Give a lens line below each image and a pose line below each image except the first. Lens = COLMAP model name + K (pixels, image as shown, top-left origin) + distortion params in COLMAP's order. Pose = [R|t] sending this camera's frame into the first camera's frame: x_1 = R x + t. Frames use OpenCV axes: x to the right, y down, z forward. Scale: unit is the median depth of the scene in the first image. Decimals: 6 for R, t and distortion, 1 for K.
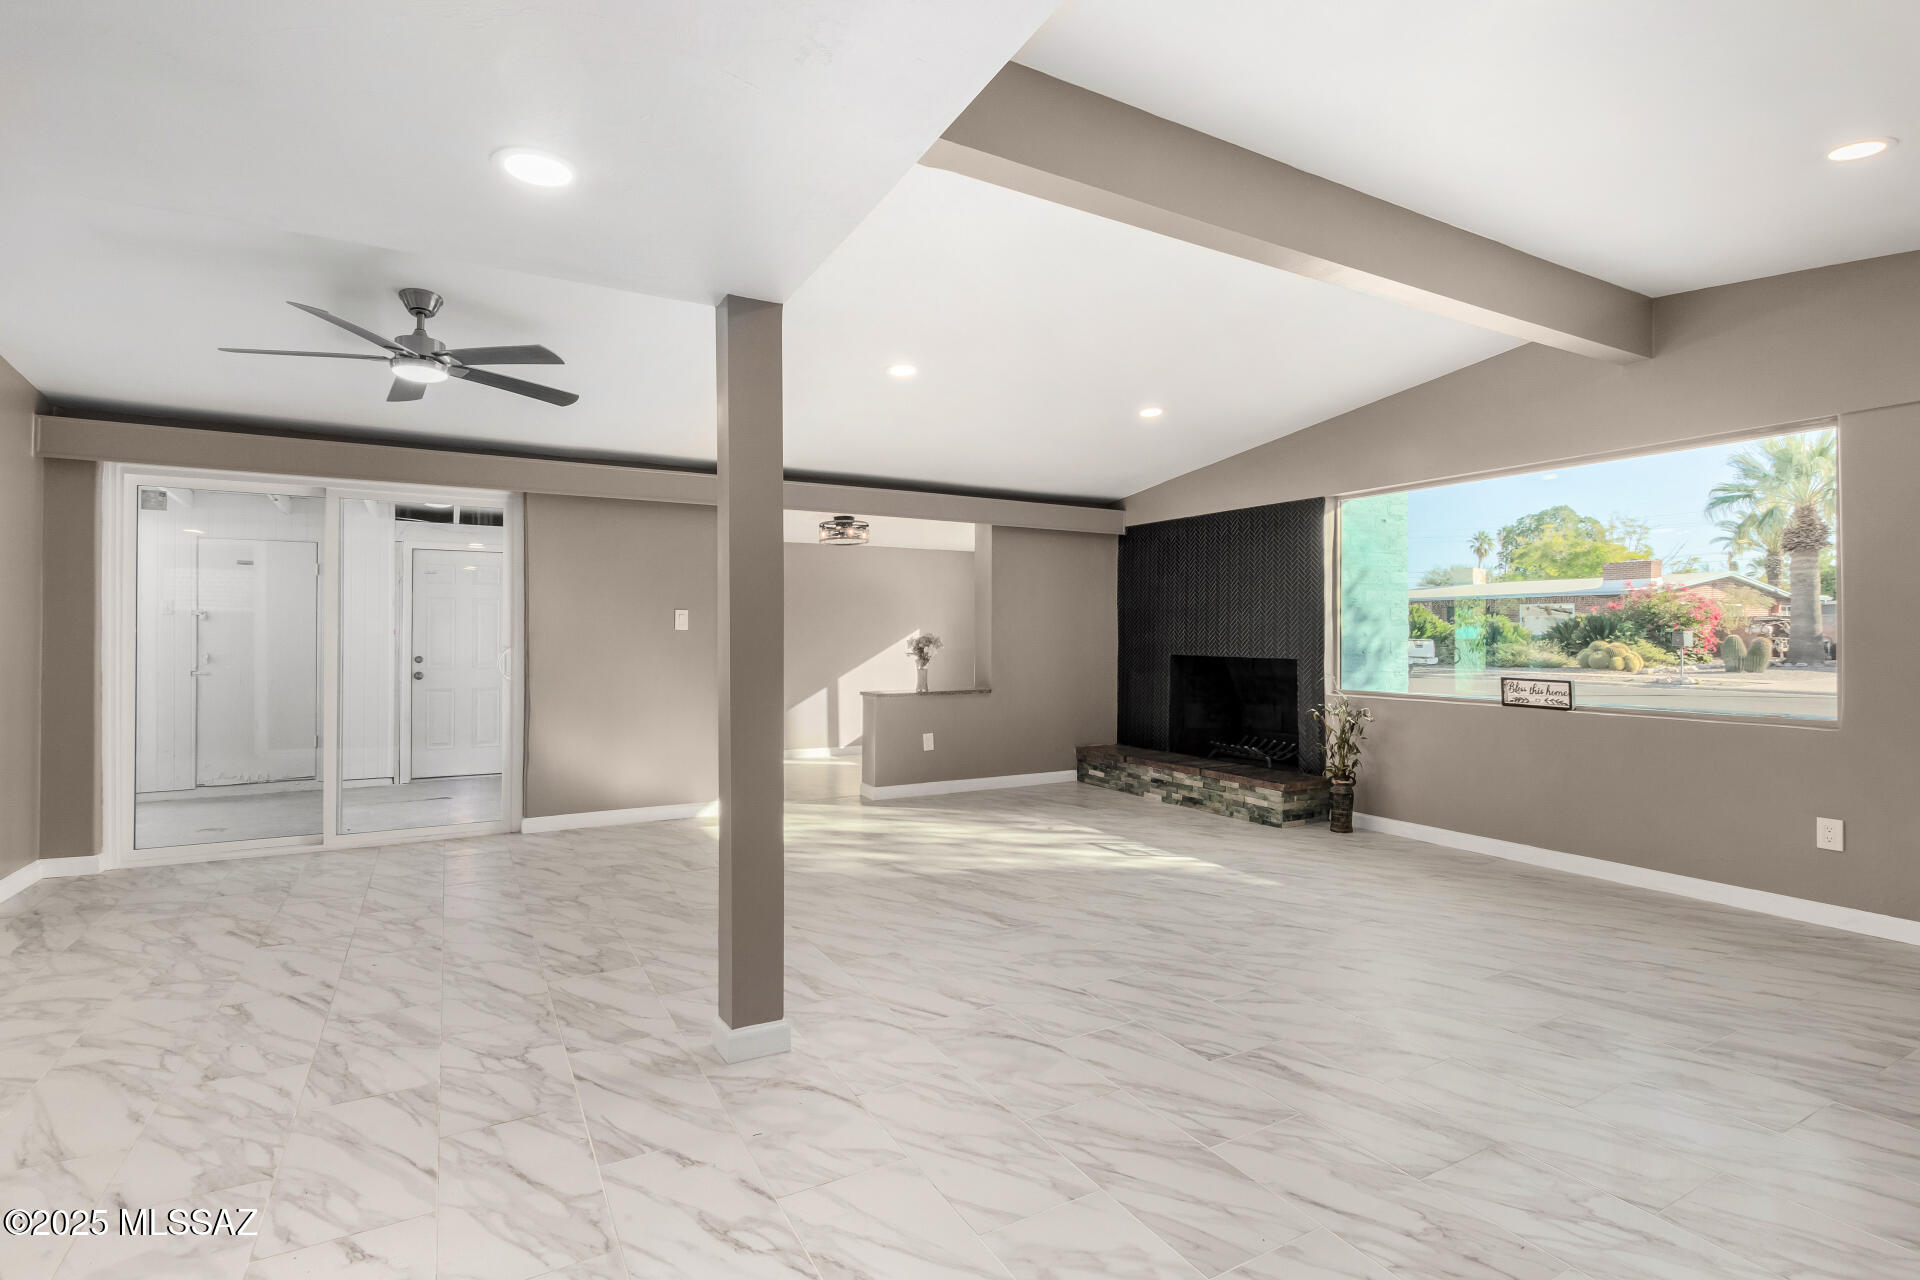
lens RADIAL K [[901.1, 0, 949.8], [0, 901.1, 647.1], [0, 0, 1]] dist [0.009497, -0.005822]
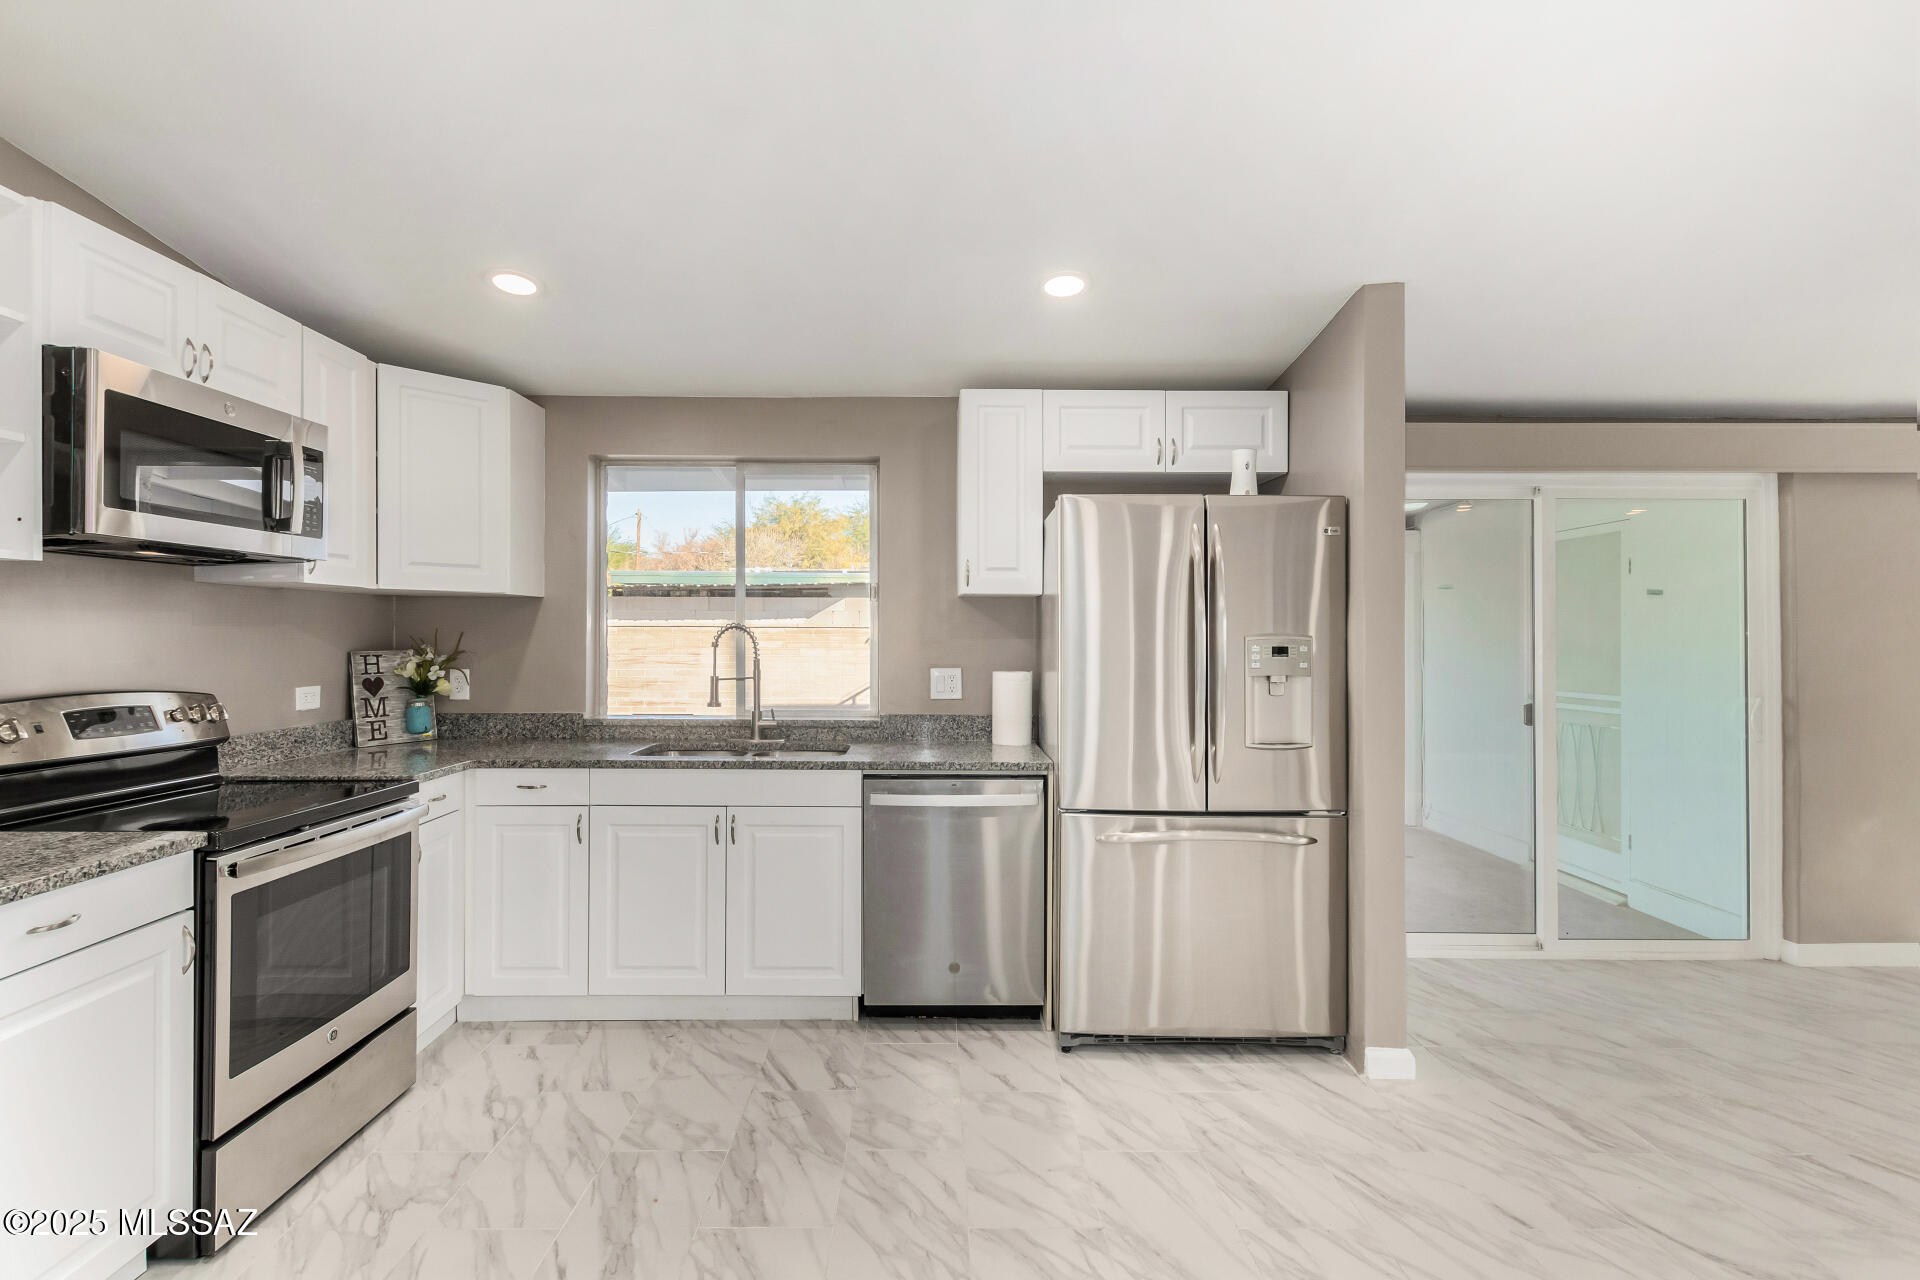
lens RADIAL K [[901.1, 0, 932.7], [0, 901.1, 634.2], [0, 0, 1]] dist [0.009497, -0.005822]
pose [[0.874349, 0.002864, -0.485289, -1.088471], [-0.008542, 0.999918, -0.009489, -0.054323], [0.485223, 0.012442, 0.874302, 0.097371]]
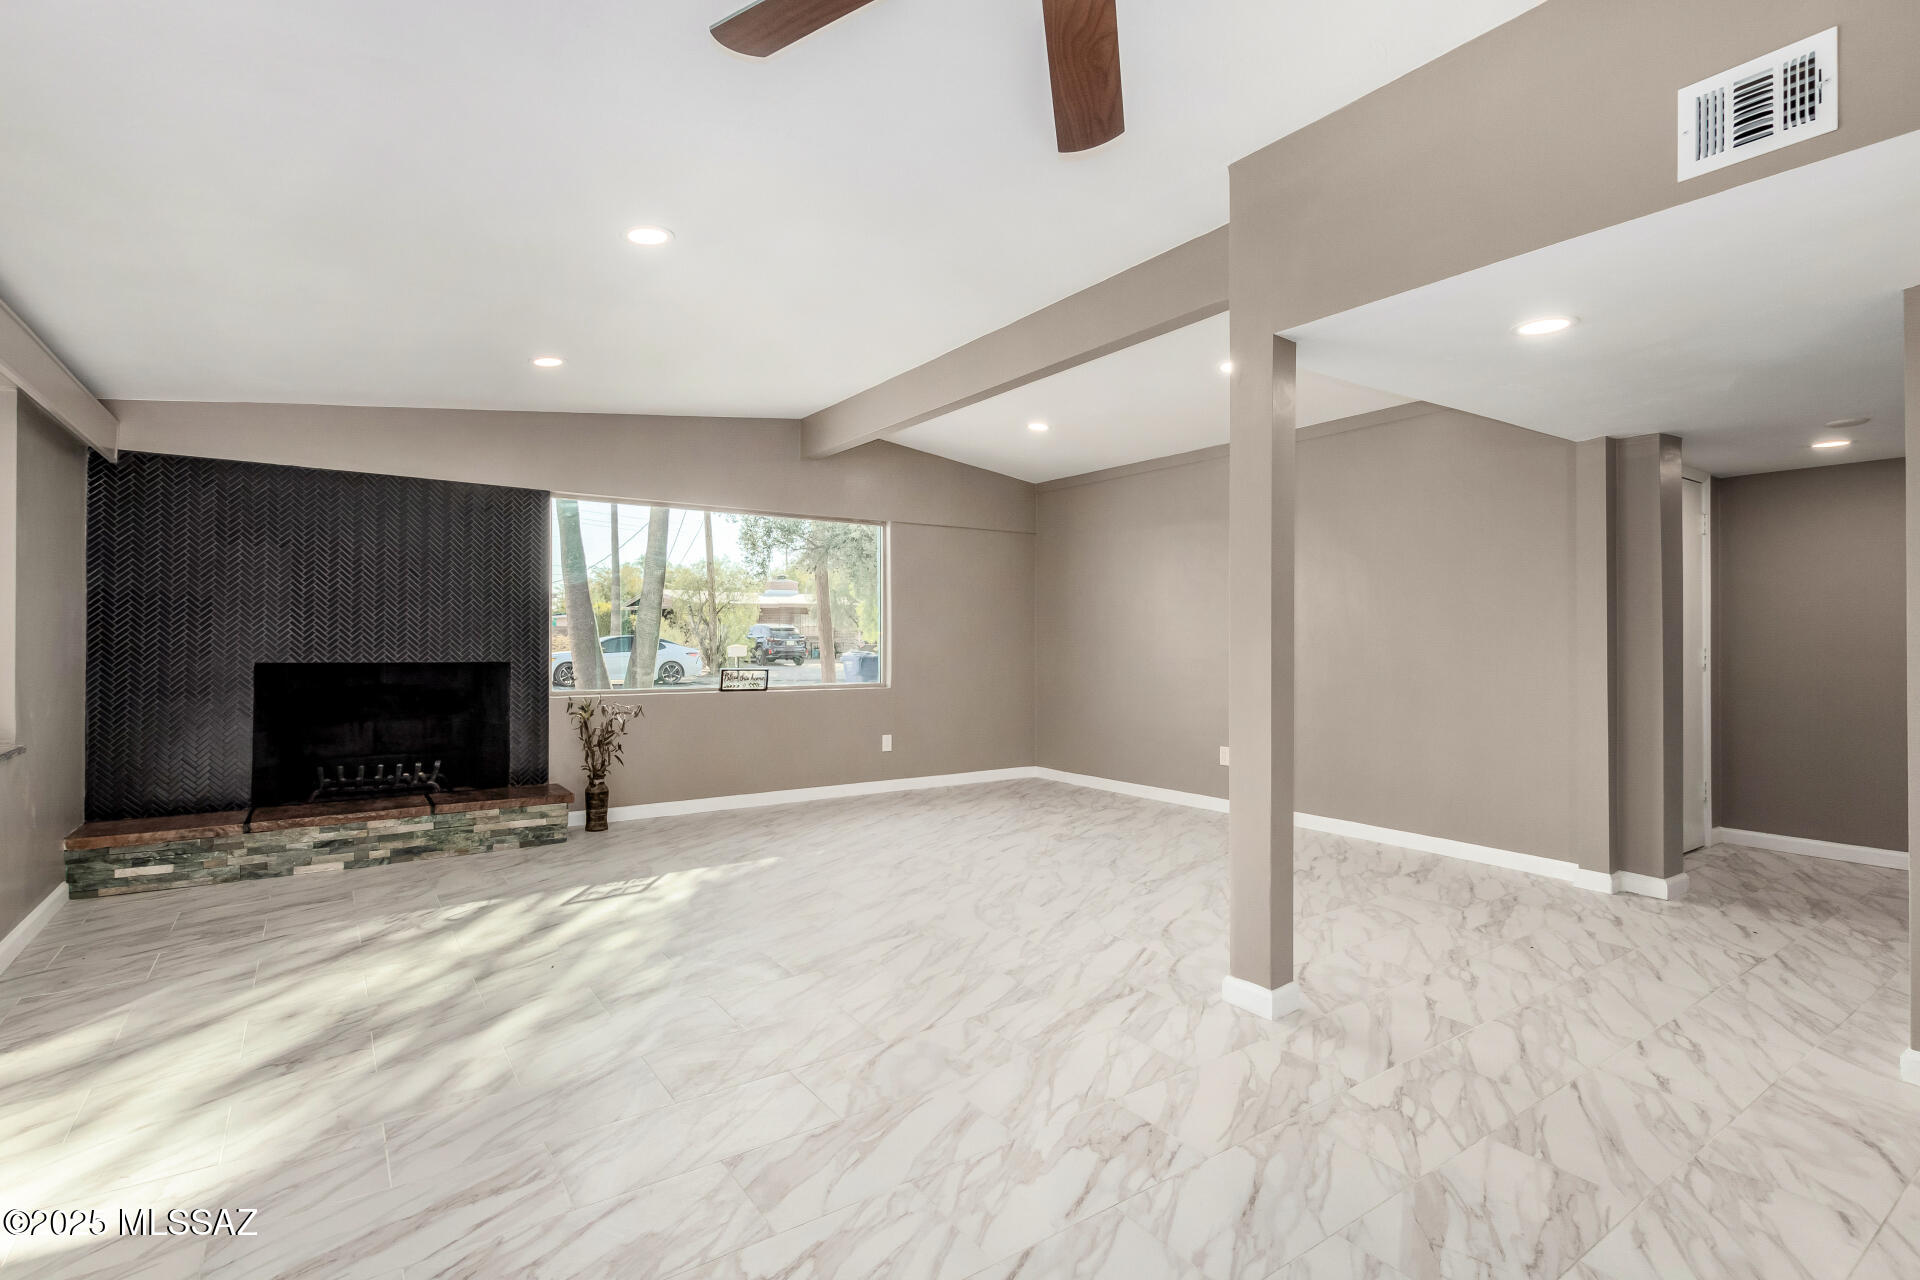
lens RADIAL K [[901.1, 0, 956.8], [0, 901.1, 645.2], [0, 0, 1]] dist [0.009497, -0.005822]
pose [[-0.099764, -0.009004, 0.994970, -0.944580], [0.008379, 0.999916, 0.009889, -0.014198], [-0.994976, 0.009324, -0.099681, 1.083252]]
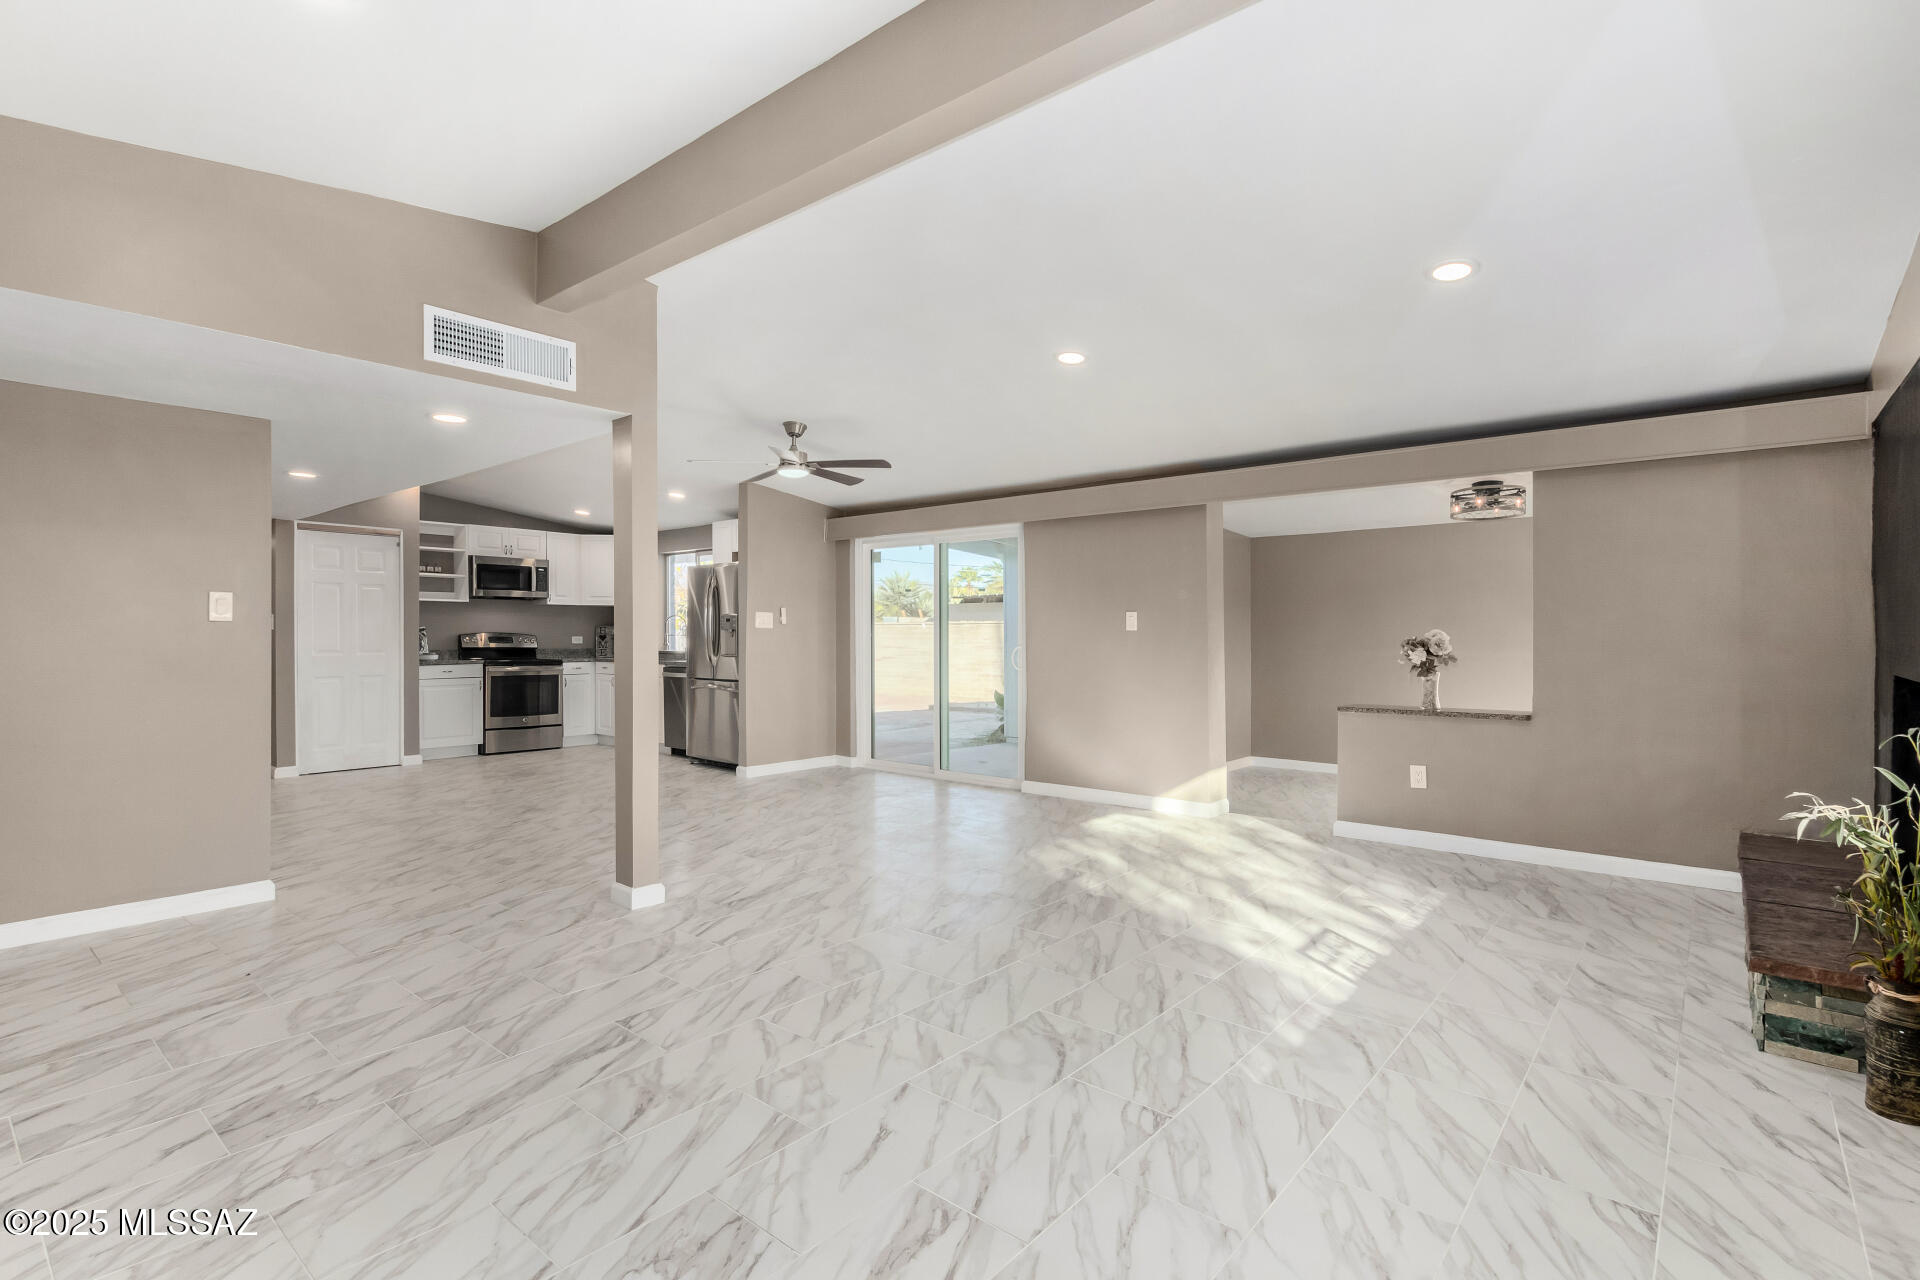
lens RADIAL K [[901.1, 0, 955.4], [0, 901.1, 643.8], [0, 0, 1]] dist [0.009497, -0.005822]
pose [[0.351035, 0.007416, -0.936333, 1.025718], [-0.012551, 0.999916, 0.003214, -0.006133], [0.936278, 0.010623, 0.351099, 0.702354]]
